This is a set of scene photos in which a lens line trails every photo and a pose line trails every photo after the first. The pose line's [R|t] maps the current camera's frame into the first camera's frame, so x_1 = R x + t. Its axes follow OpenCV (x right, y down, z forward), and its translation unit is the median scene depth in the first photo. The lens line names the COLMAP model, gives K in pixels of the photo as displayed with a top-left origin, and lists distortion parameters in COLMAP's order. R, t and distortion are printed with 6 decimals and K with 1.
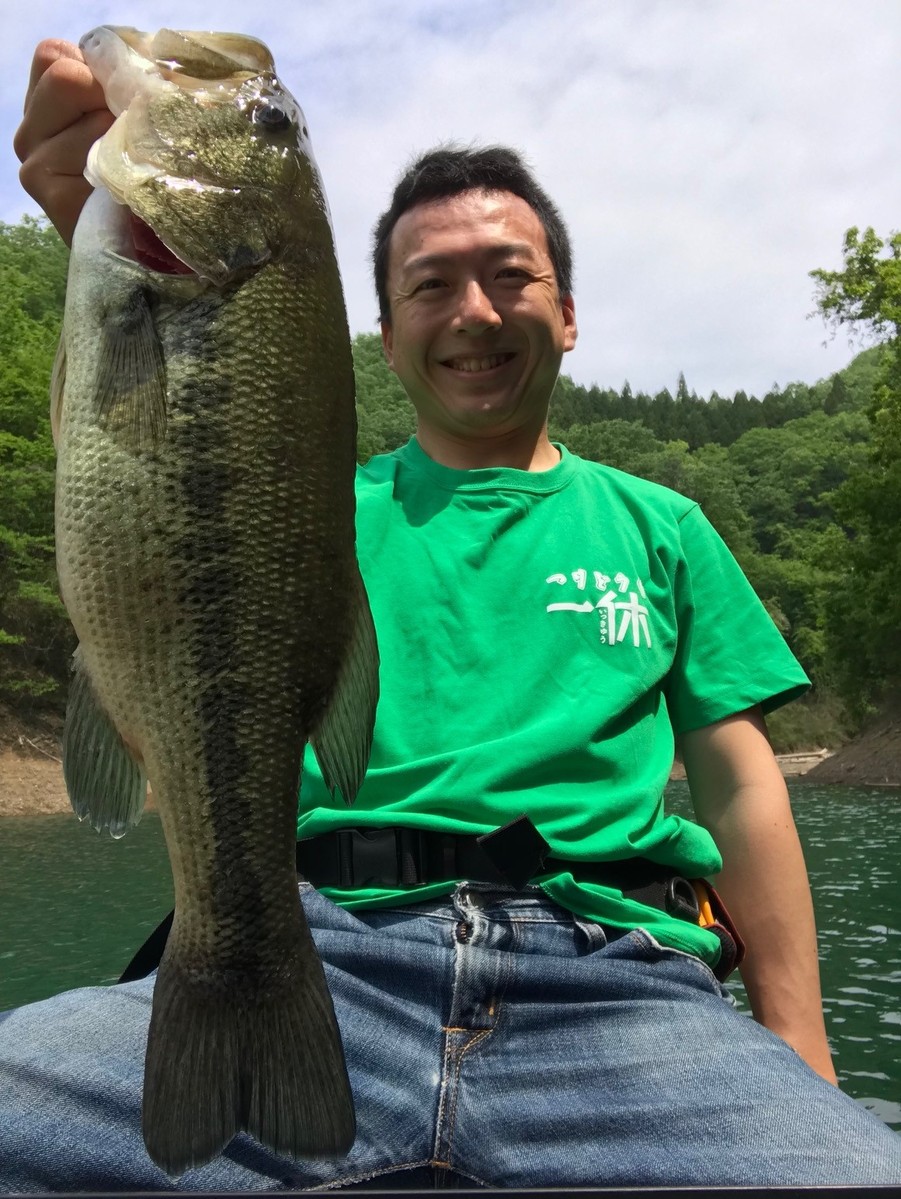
lens RADIAL K [[1124.4, 0, 450.3], [0, 1124.4, 598.9], [0, 0, 1]] dist [-0.020836, 0.000000]
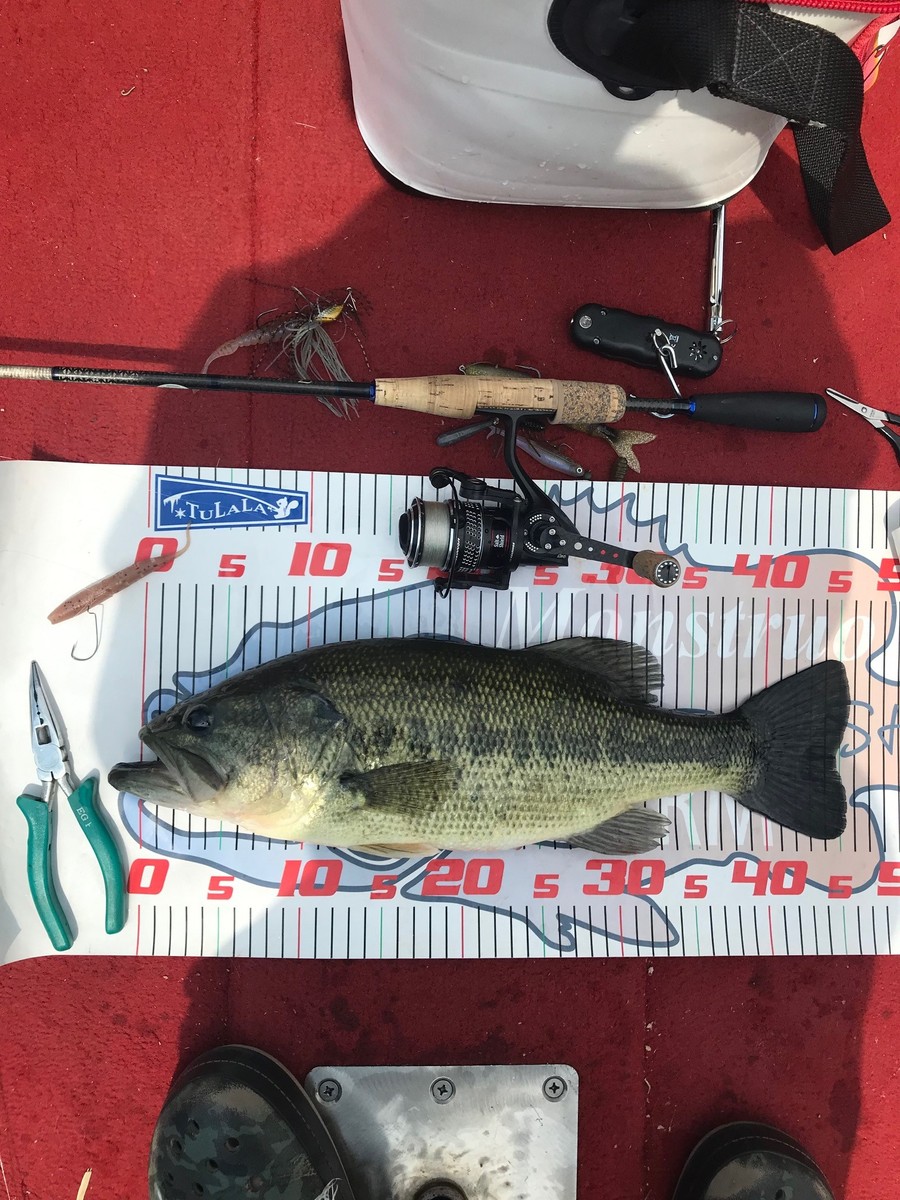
lens RADIAL K [[980.7, 0, 450.7], [0, 980.7, 600.0], [0, 0, 1]] dist [0.005371, 0.000631]
pose [[0.364741, -0.485962, -0.794232, 0.882553], [0.898618, -0.039644, 0.436936, -0.692396], [-0.243821, -0.873080, 0.422235, 0.623256]]
